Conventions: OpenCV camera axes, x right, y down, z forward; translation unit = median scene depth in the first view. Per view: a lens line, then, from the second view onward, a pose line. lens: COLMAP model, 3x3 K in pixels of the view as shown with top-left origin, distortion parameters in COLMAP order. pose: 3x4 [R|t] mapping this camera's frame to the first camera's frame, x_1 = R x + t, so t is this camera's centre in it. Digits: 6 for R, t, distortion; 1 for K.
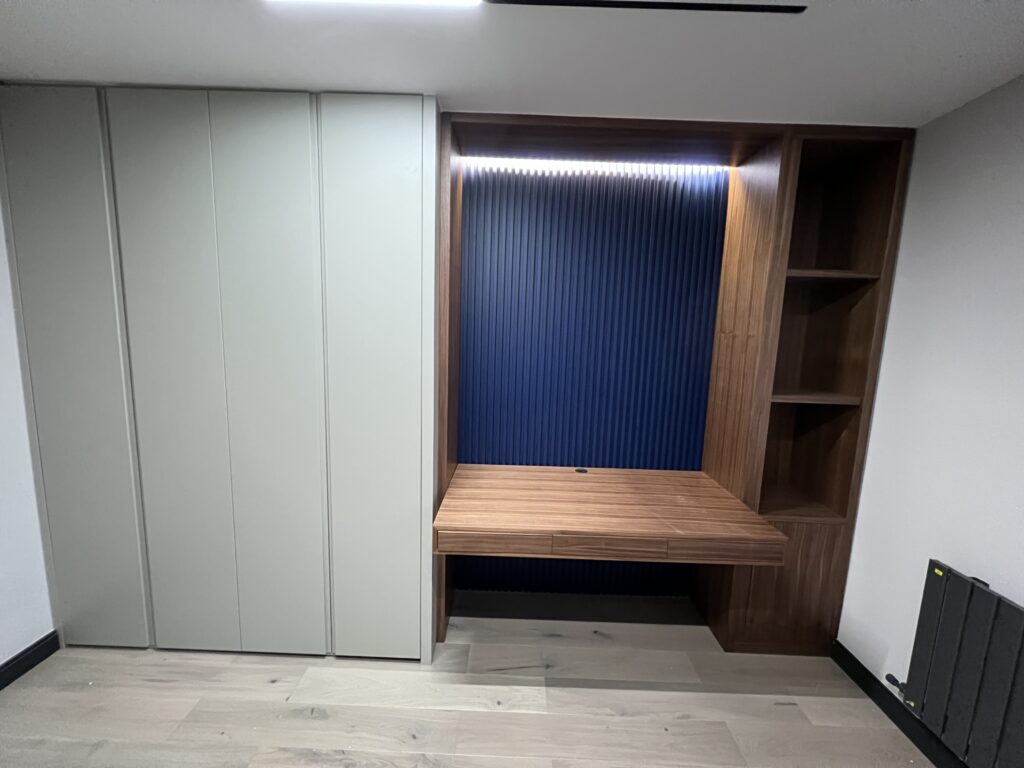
lens RADIAL K [[404.7, 0, 509.4], [0, 404.7, 382.7], [0, 0, 1]] dist [0.001649, -0.000876]
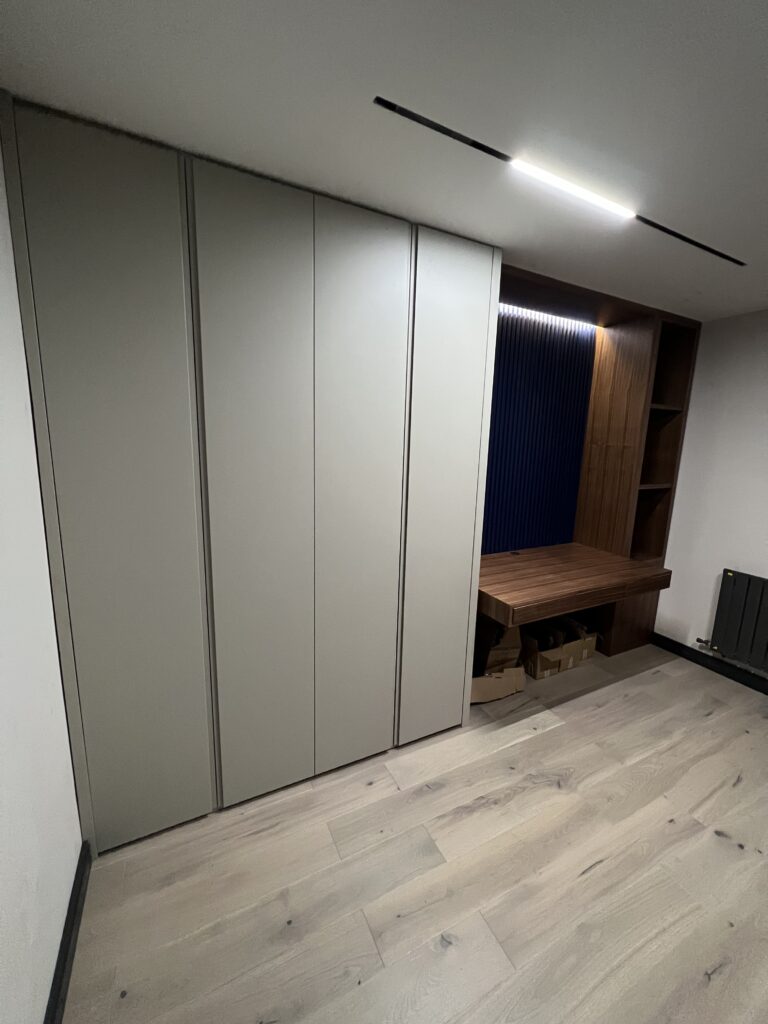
lens RADIAL K [[409.0, 0, 383.3], [0, 409.0, 509.2], [0, 0, 1]] dist [-0.000838, 0.000364]
pose [[0.886186, -0.087991, 0.454898, -0.942313], [0.061678, 0.995467, 0.072398, -0.051067], [-0.459206, -0.036101, 0.887596, 0.058655]]
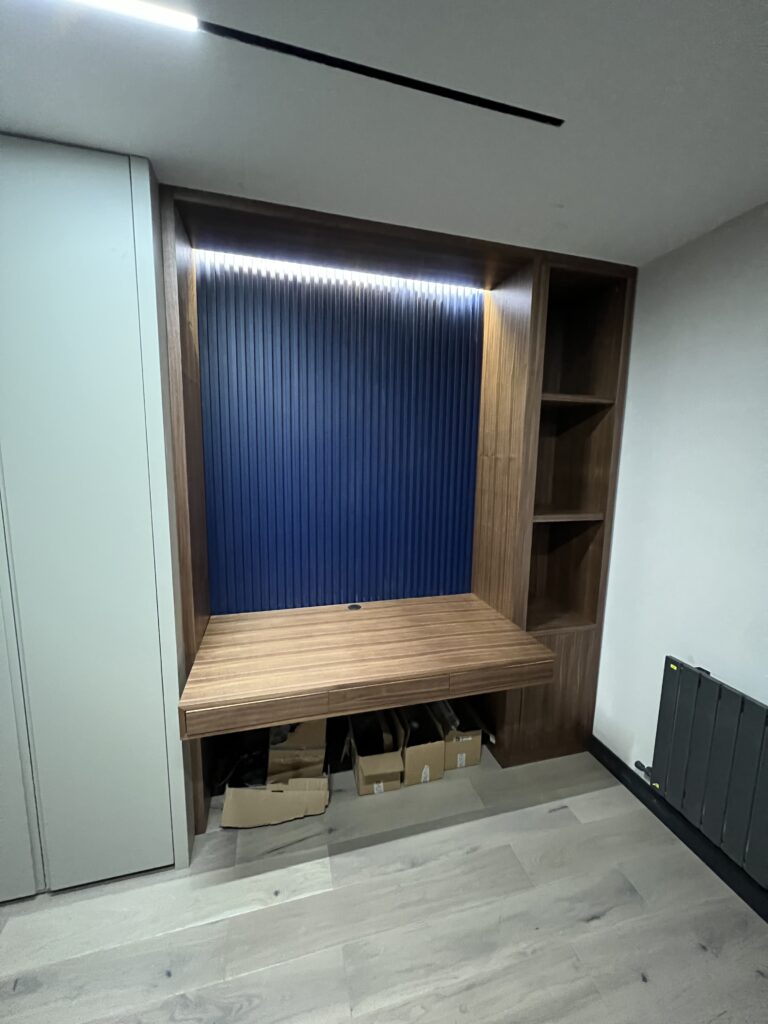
lens RADIAL K [[409.0, 0, 383.9], [0, 409.0, 509.4], [0, 0, 1]] dist [-0.000838, 0.000364]
pose [[0.961856, -0.055105, 0.267949, 0.005207], [0.051325, 0.998459, 0.021098, -0.027290], [-0.268699, -0.006540, 0.963202, 0.100603]]
